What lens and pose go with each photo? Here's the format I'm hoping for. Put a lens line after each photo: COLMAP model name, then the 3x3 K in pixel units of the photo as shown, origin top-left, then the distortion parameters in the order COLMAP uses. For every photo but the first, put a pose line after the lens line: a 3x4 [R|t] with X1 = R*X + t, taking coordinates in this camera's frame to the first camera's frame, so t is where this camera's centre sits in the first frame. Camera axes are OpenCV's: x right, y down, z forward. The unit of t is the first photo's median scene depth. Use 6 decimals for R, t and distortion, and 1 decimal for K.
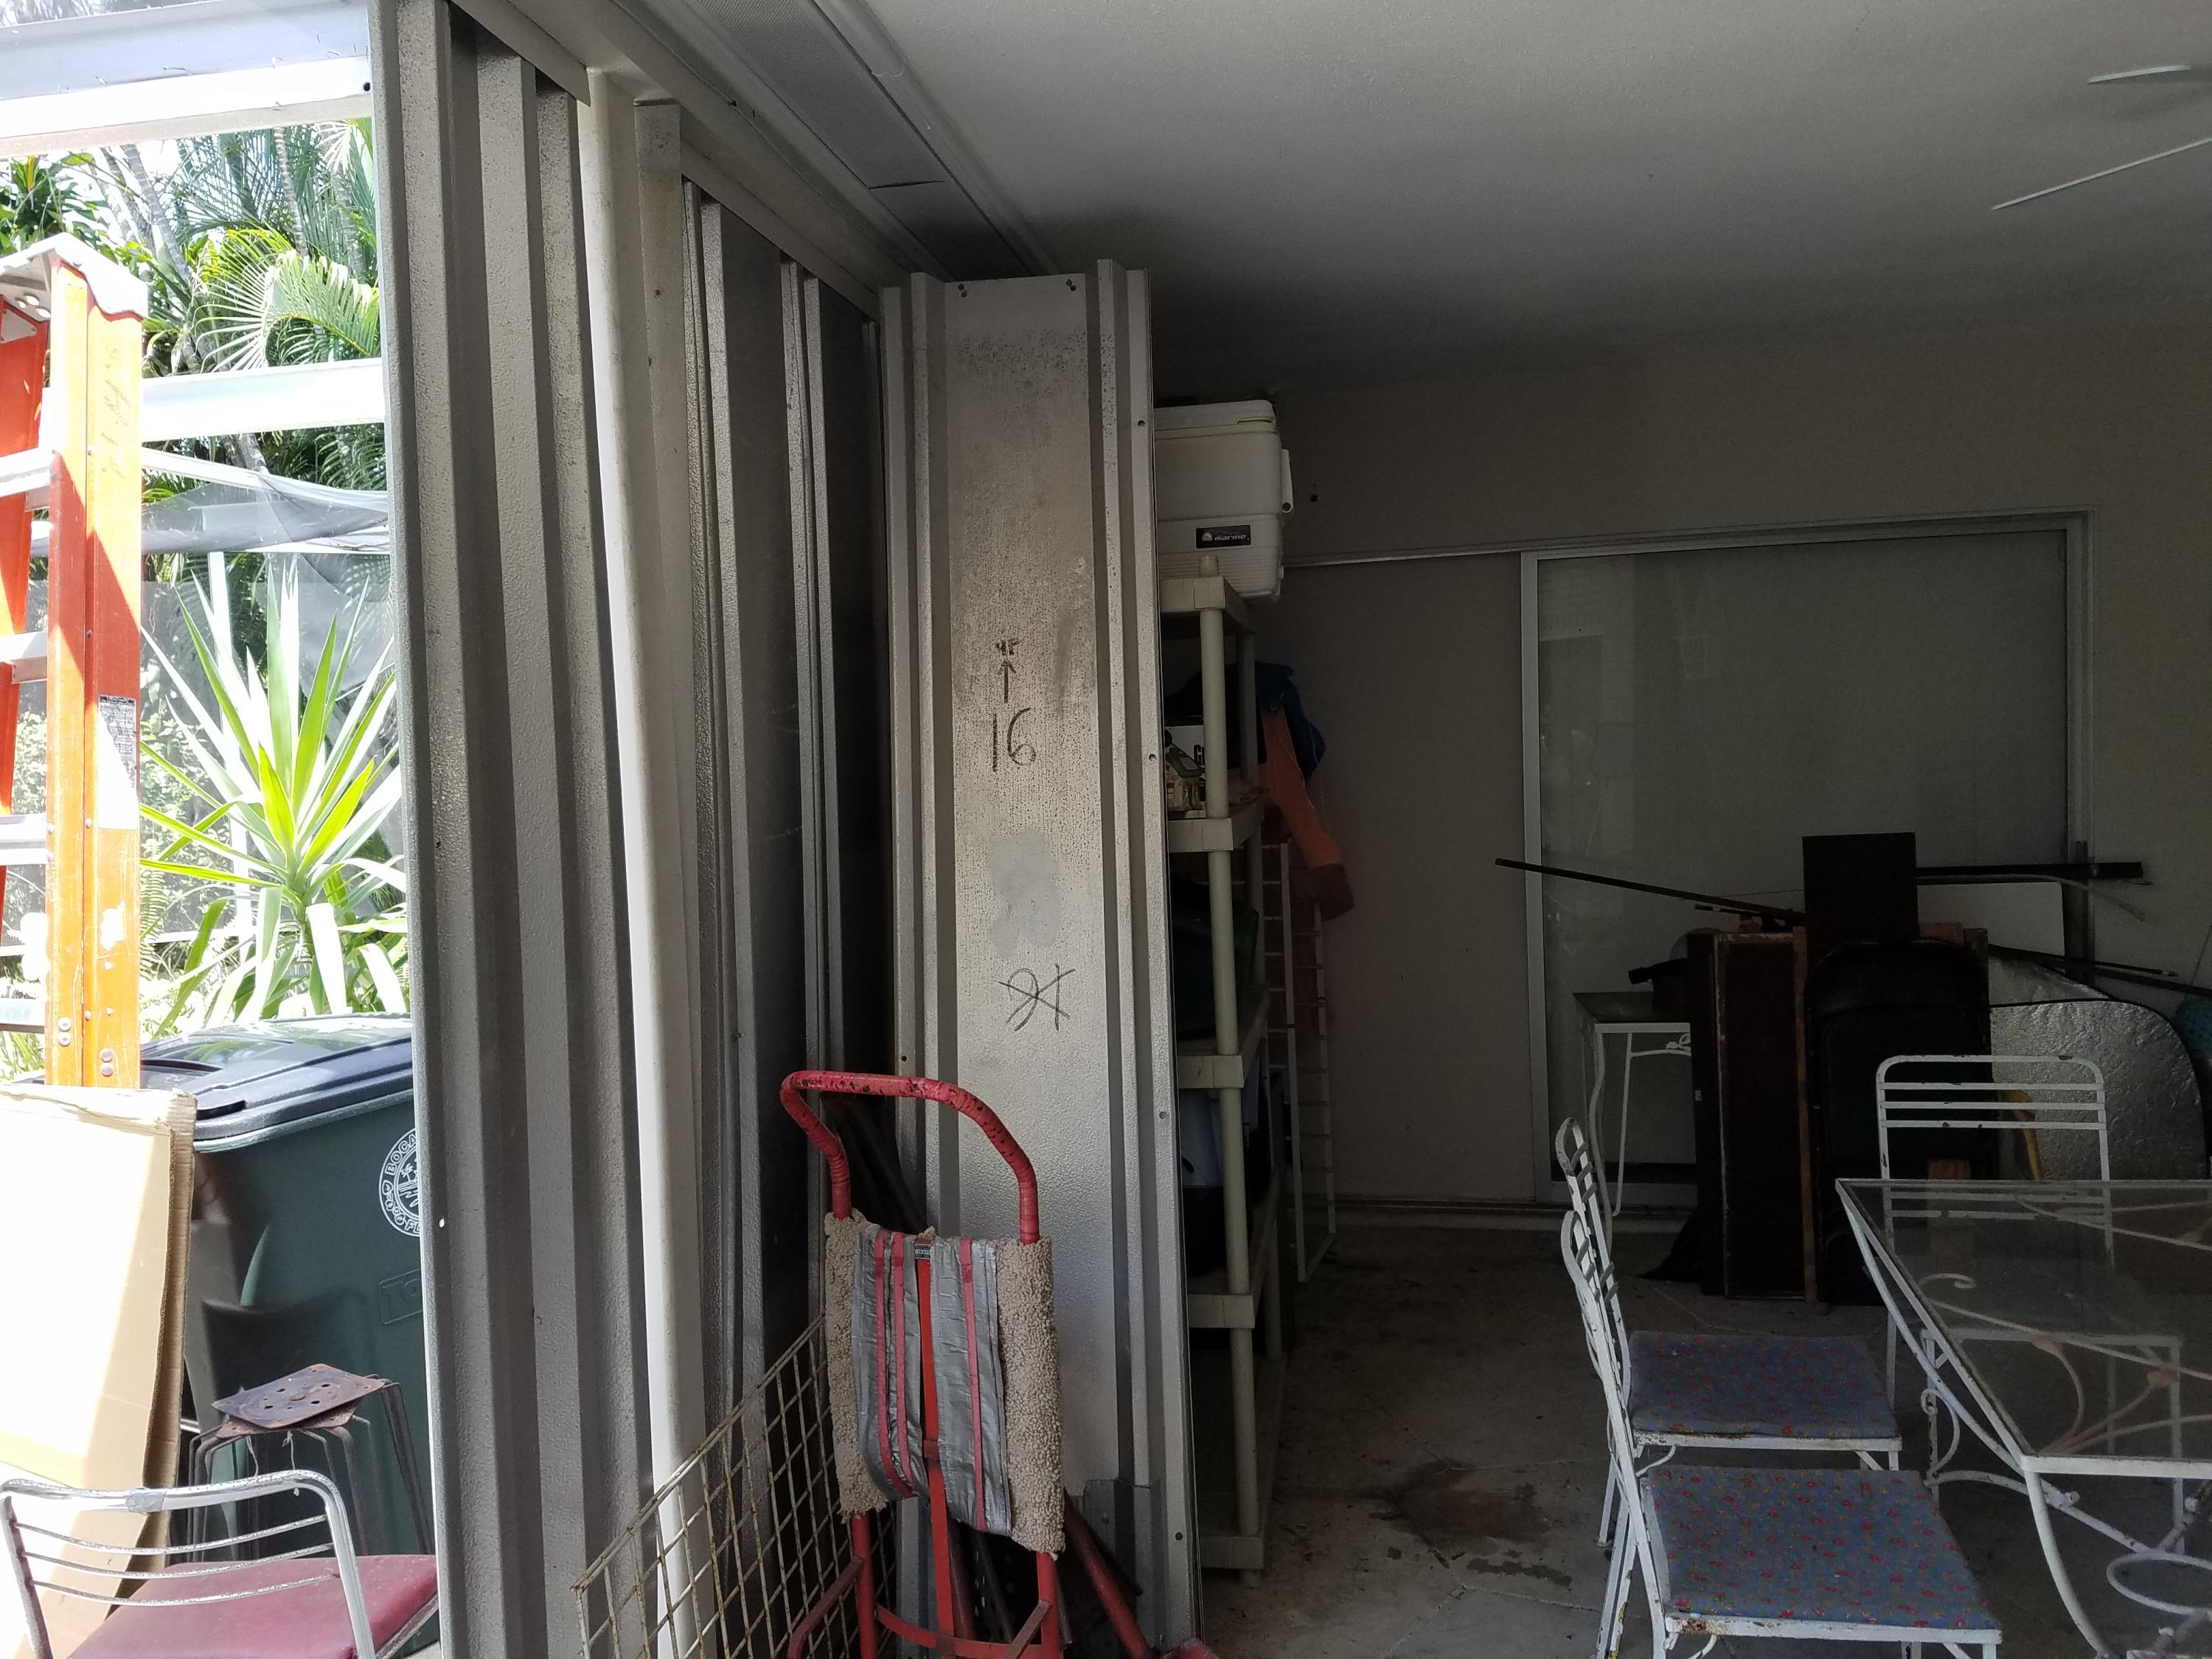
lens RADIAL K [[1719.1, 0, 1106.0], [0, 1719.1, 829.5], [0, 0, 1]] dist [0.164466, -0.211583]
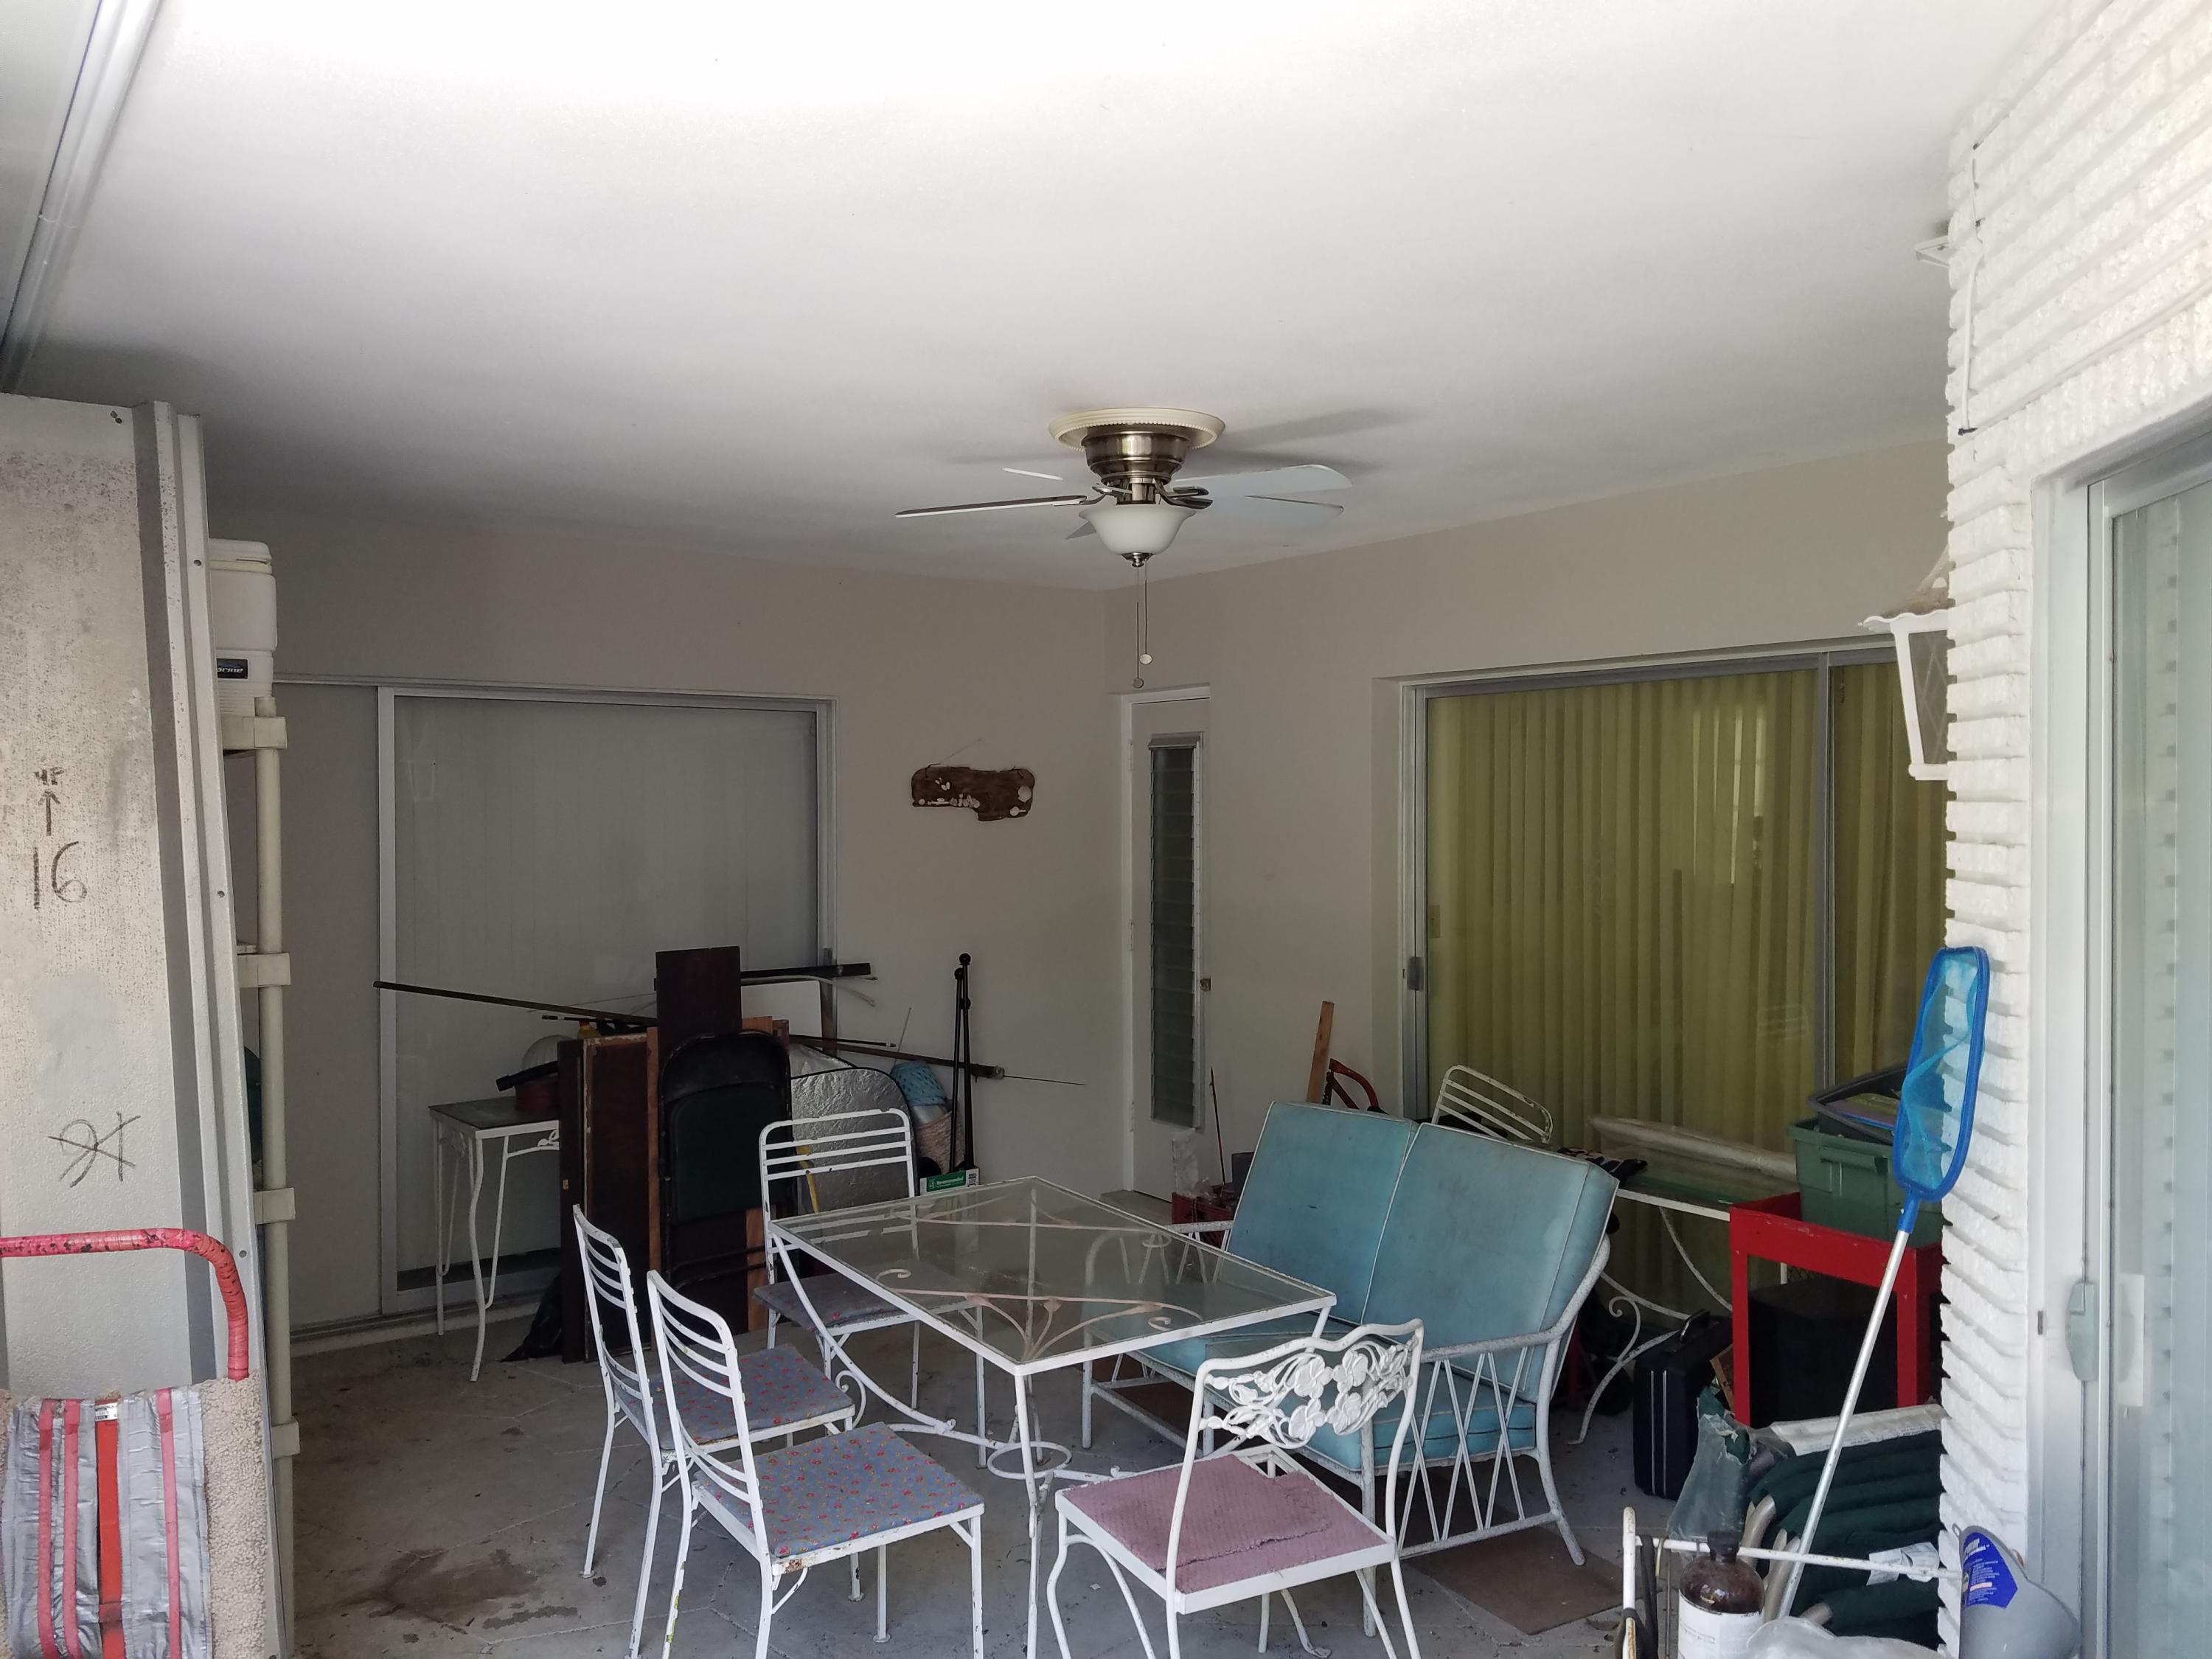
lens RADIAL K [[1680.5, 0, 1105.8], [0, 1680.5, 801.3], [0, 0, 1]] dist [0.071124, -0.141260]
pose [[0.717568, 0.031781, 0.695763, -0.242920], [0.026103, 0.997029, -0.072463, -0.008514], [-0.695999, 0.070158, 0.714607, -0.055431]]
